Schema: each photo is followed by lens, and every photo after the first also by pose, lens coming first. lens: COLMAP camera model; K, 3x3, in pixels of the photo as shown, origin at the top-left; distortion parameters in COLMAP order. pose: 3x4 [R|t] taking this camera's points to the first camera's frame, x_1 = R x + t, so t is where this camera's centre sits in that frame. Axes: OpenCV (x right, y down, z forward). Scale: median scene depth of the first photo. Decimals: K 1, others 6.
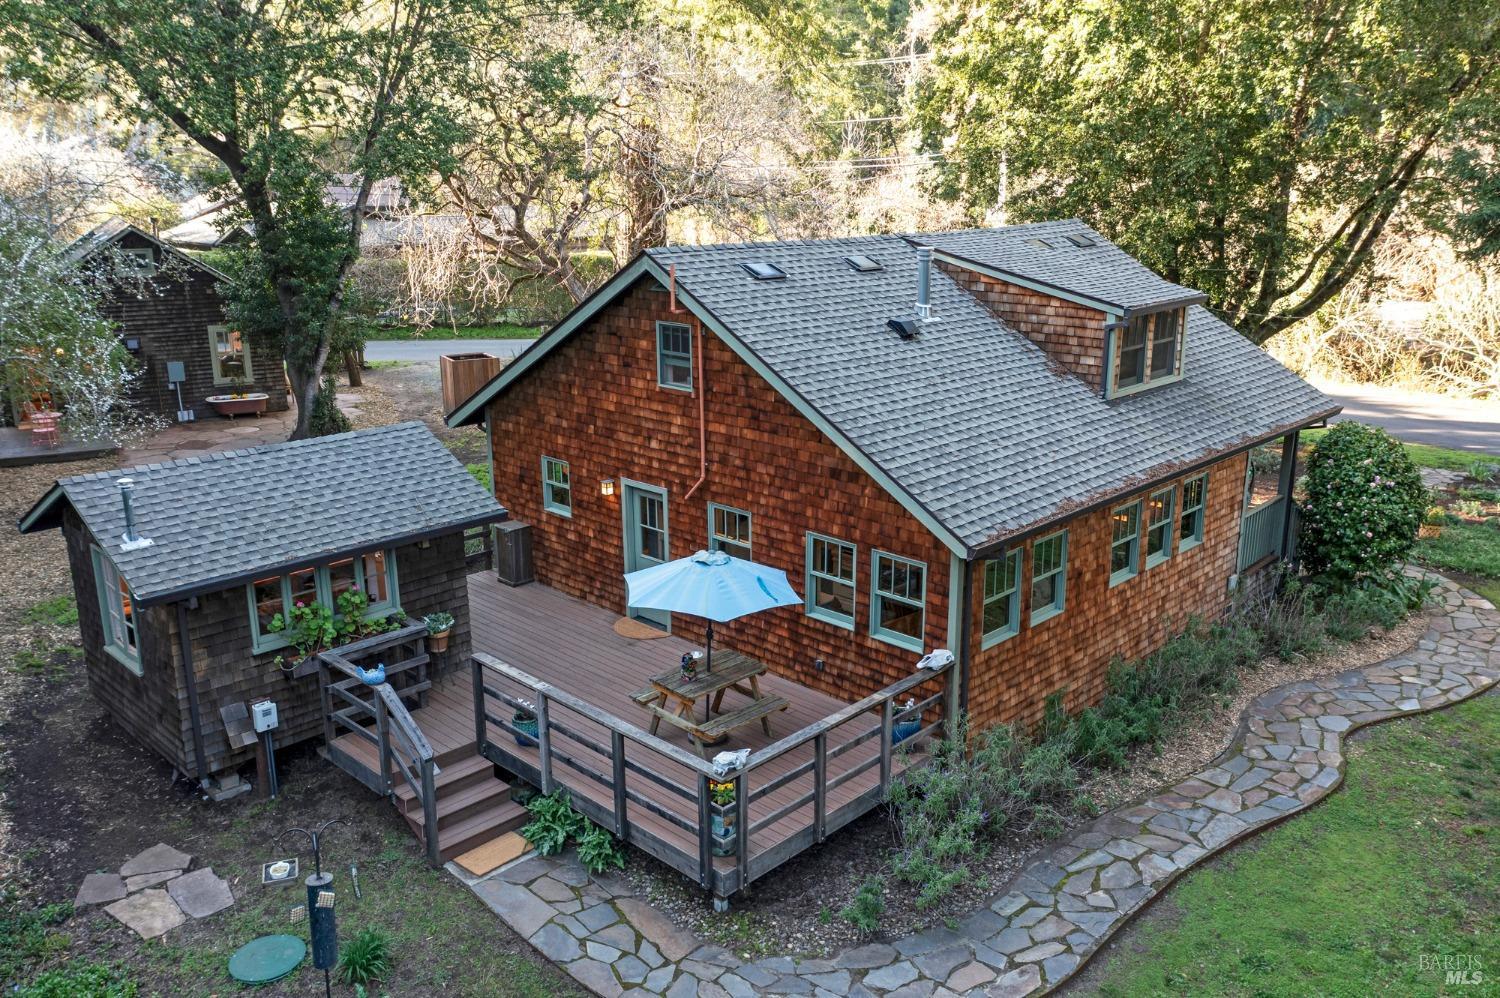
lens RADIAL K [[1163.9, 0, 750.0], [0, 1163.9, 499.0], [0, 0, 1]] dist [0.054108, 0.043046]
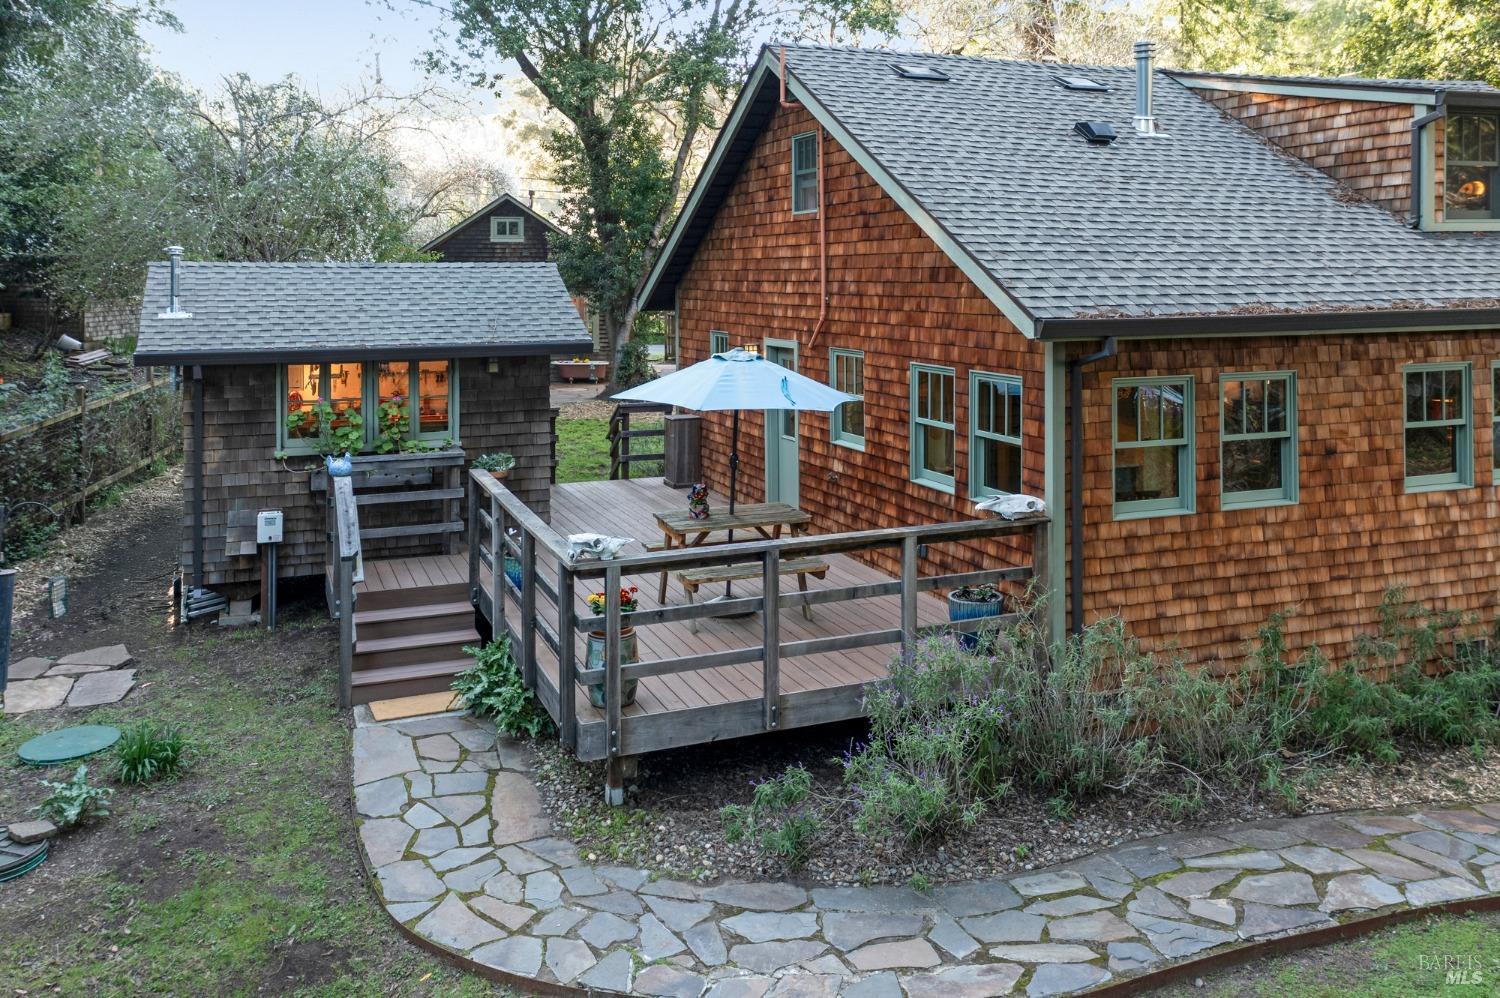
lens RADIAL K [[1217.0, 0, 752.4], [0, 1217.0, 296.3], [0, 0, 1]] dist [0.078944, -0.002382]
pose [[0.919387, 0.009262, -0.393245, 0.267742], [-0.101281, 0.971589, -0.213906, 0.167319], [0.380092, 0.236491, 0.894205, 0.251547]]
